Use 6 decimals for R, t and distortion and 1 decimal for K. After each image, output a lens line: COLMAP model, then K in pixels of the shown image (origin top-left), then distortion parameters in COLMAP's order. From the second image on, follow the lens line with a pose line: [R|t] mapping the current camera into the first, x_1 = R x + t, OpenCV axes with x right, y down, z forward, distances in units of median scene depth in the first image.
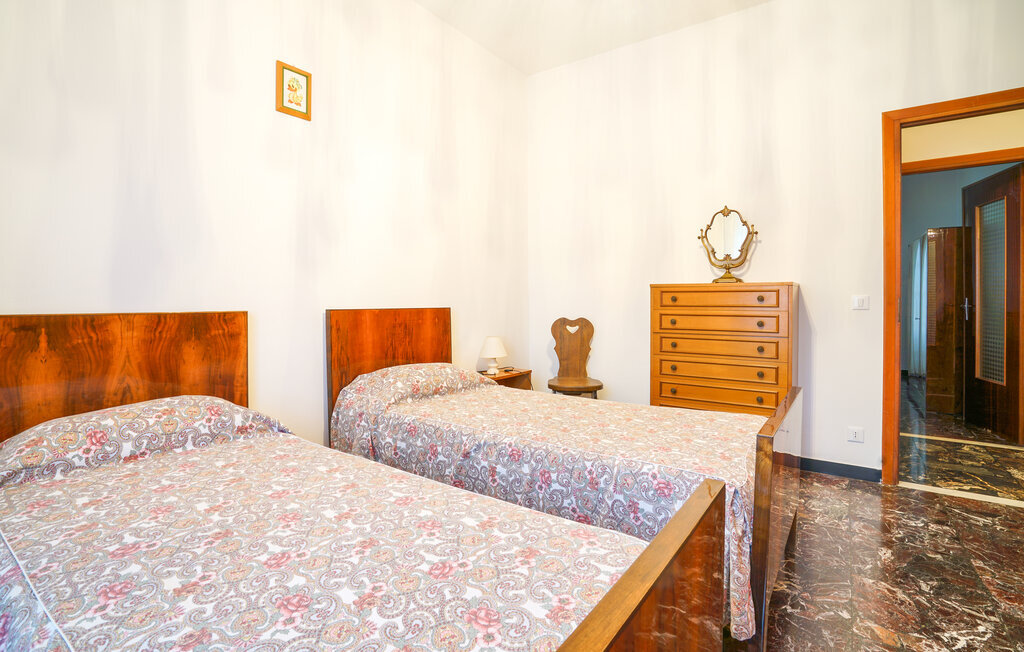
lens RADIAL K [[472.8, 0, 504.8], [0, 472.8, 316.4], [0, 0, 1]] dist [-0.067676, 0.030177]
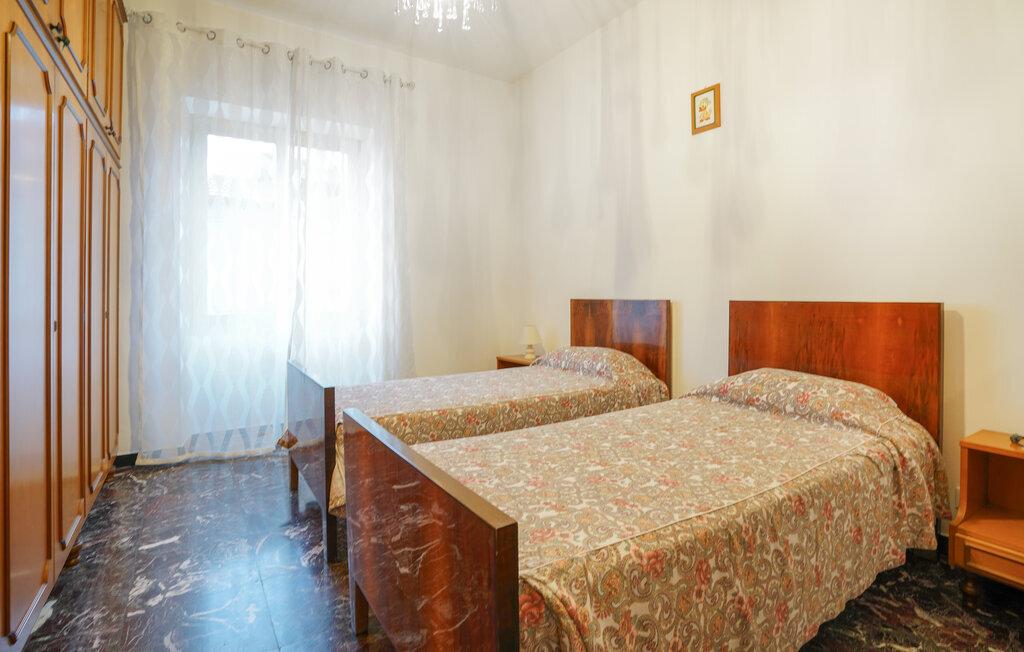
lens RADIAL K [[472.8, 0, 504.8], [0, 472.8, 316.4], [0, 0, 1]] dist [-0.067676, 0.030177]
pose [[-0.329605, 0.045077, -0.943042, 0.767153], [-0.027256, 0.997989, 0.057229, -0.024760], [0.943725, 0.044566, -0.327714, 0.873198]]
